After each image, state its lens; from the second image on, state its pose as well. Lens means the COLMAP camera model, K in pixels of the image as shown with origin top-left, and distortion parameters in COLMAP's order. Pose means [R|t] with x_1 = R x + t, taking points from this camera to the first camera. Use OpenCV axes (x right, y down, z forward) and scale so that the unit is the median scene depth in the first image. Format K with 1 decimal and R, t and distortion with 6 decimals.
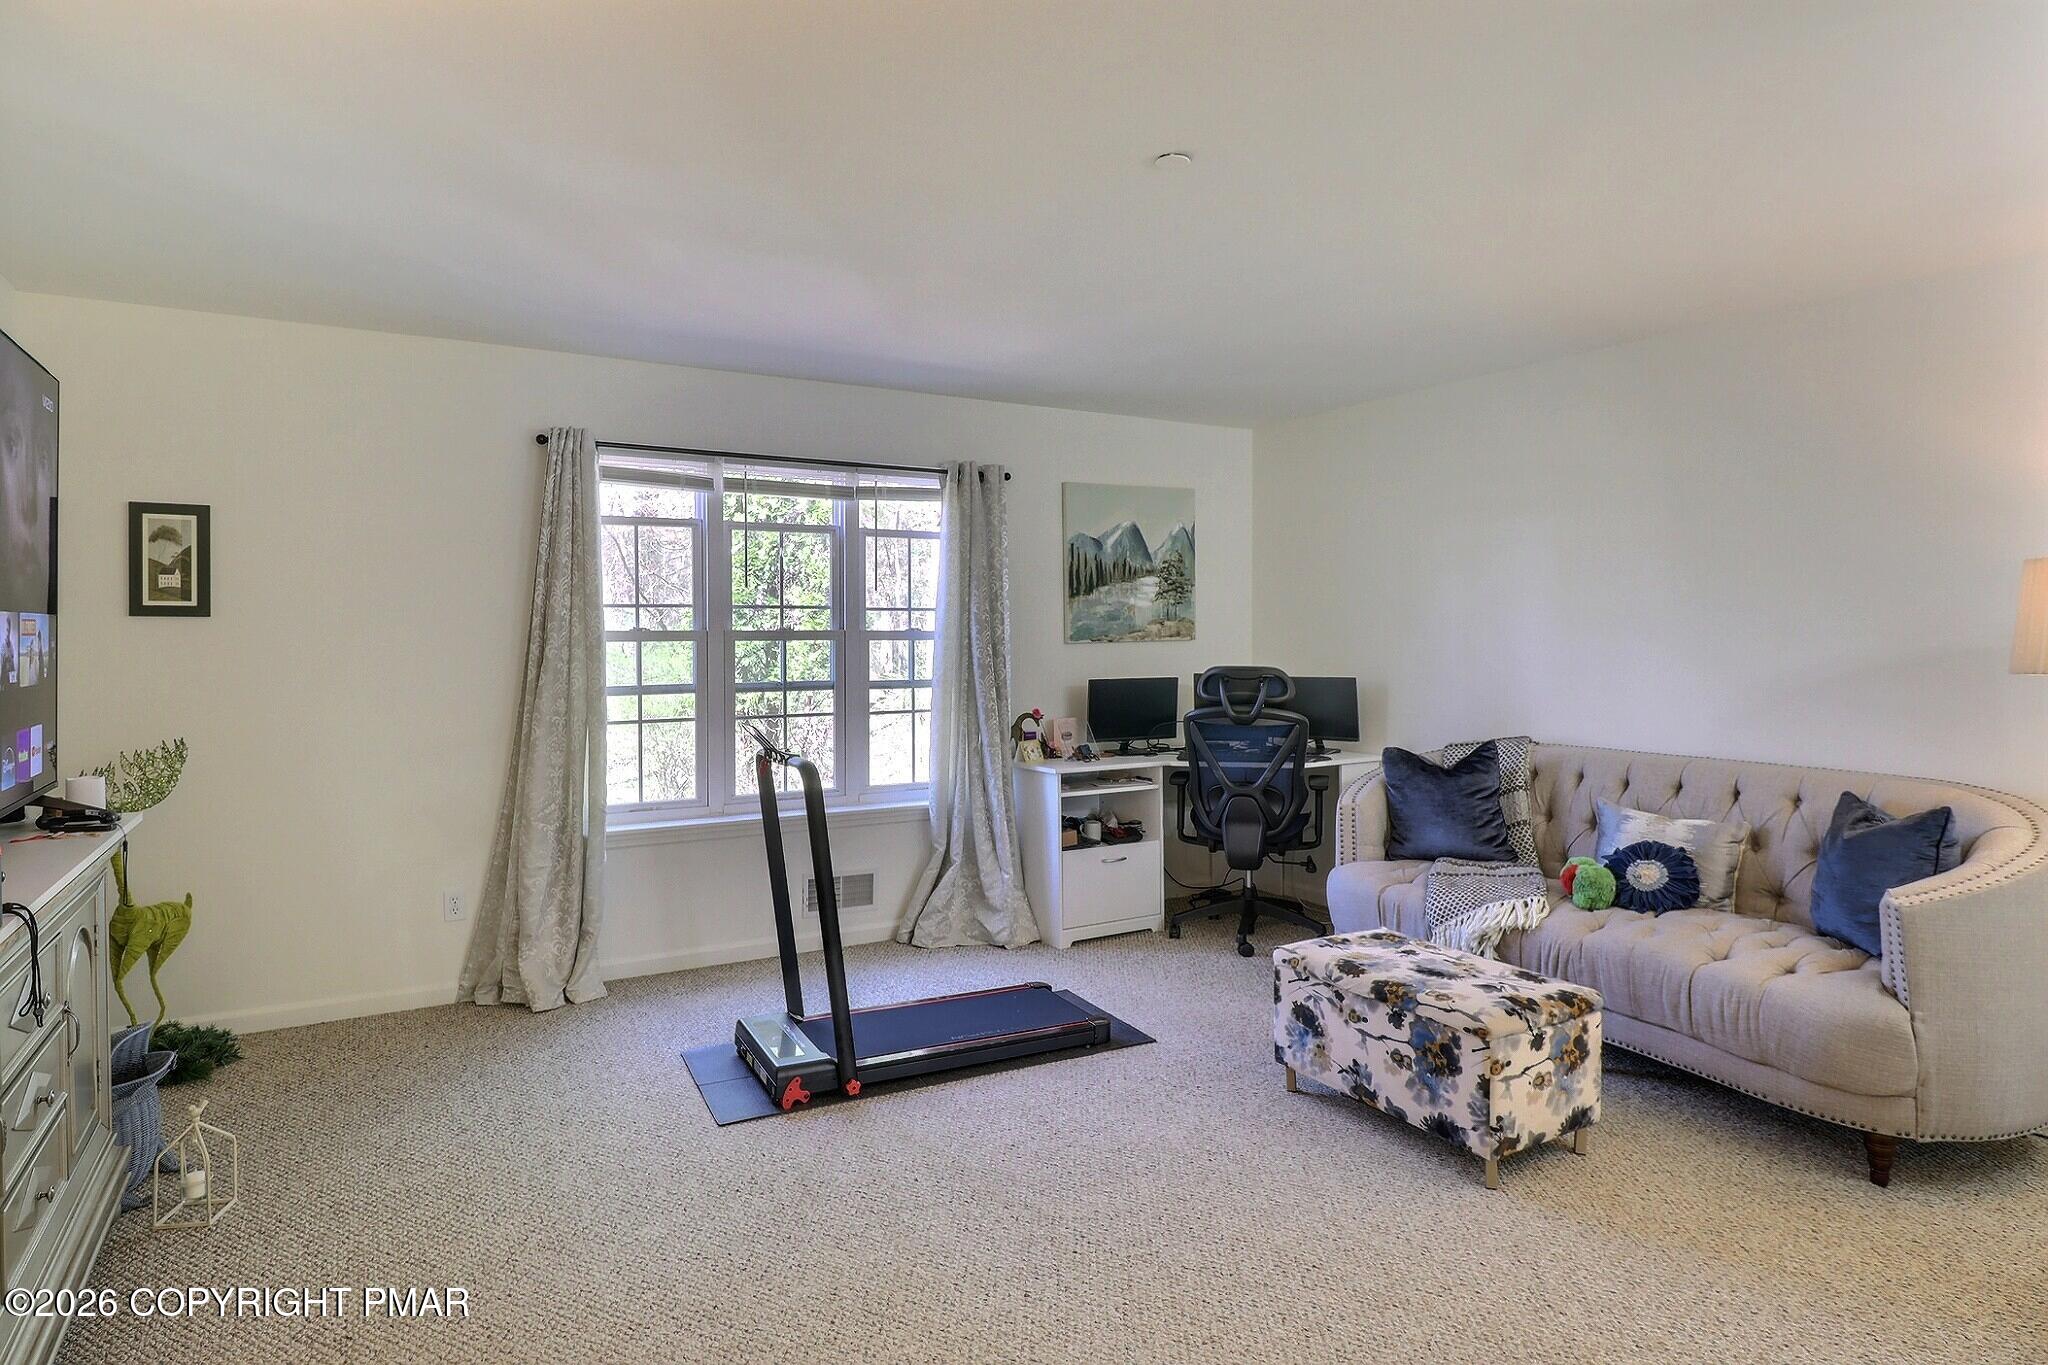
lens RADIAL K [[1101.4, 0, 927.6], [0, 1101.4, 663.9], [0, 0, 1]] dist [-0.001172, -0.001636]
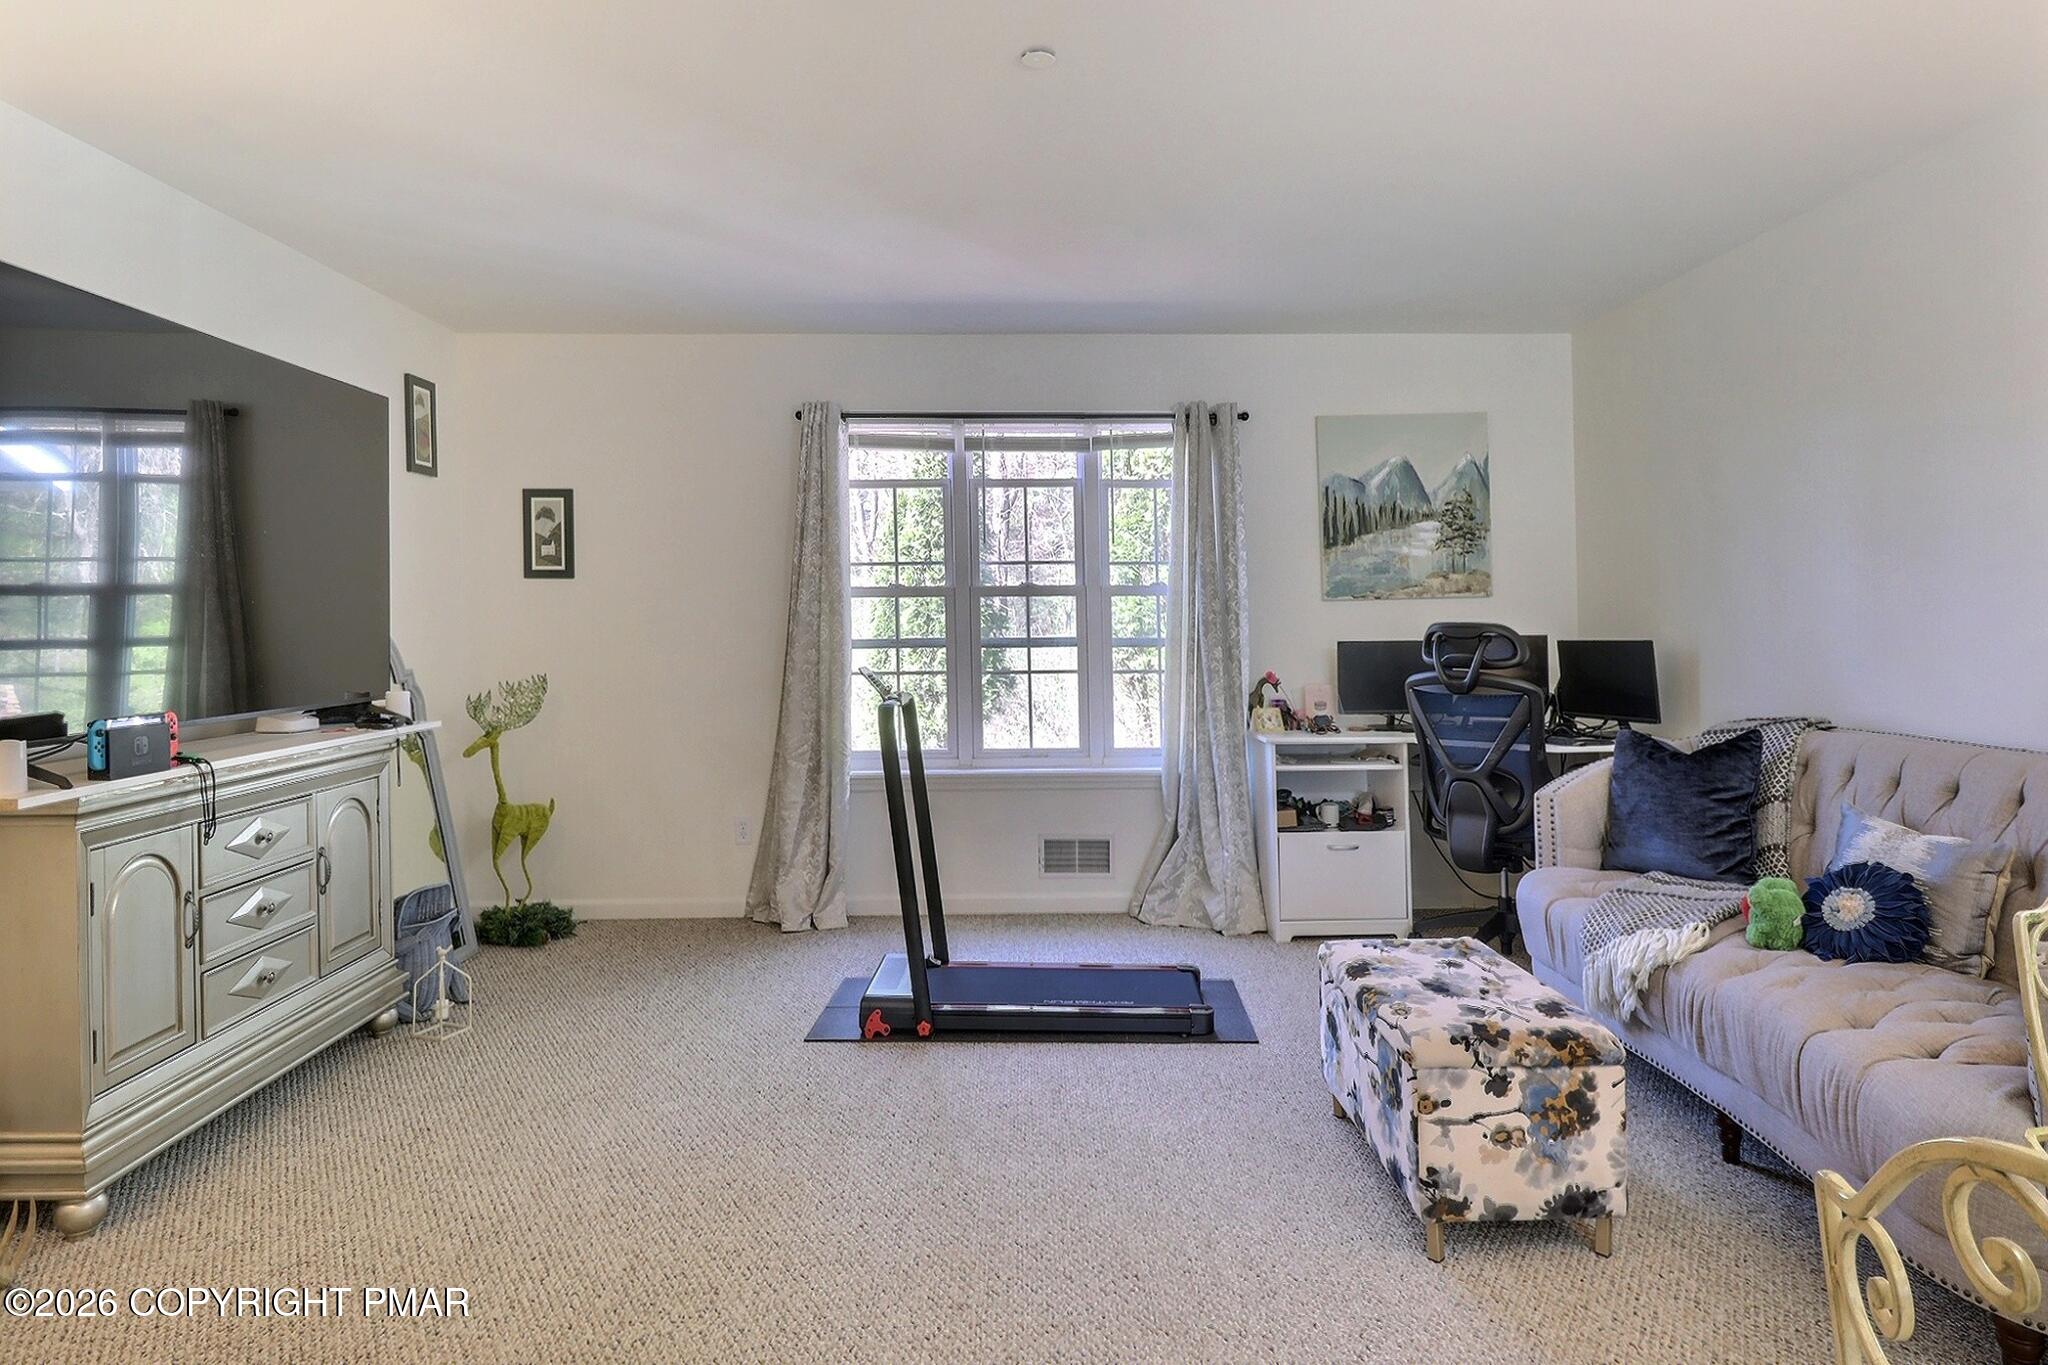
lens RADIAL K [[1168.3, 0, 1018.6], [0, 1168.3, 647.3], [0, 0, 1]] dist [-0.000921, 0.000595]
pose [[0.882079, 0.014556, -0.470877, 0.391659], [-0.016306, 0.999867, 0.000363, 0.025087], [0.470819, 0.007358, 0.882199, 0.069943]]
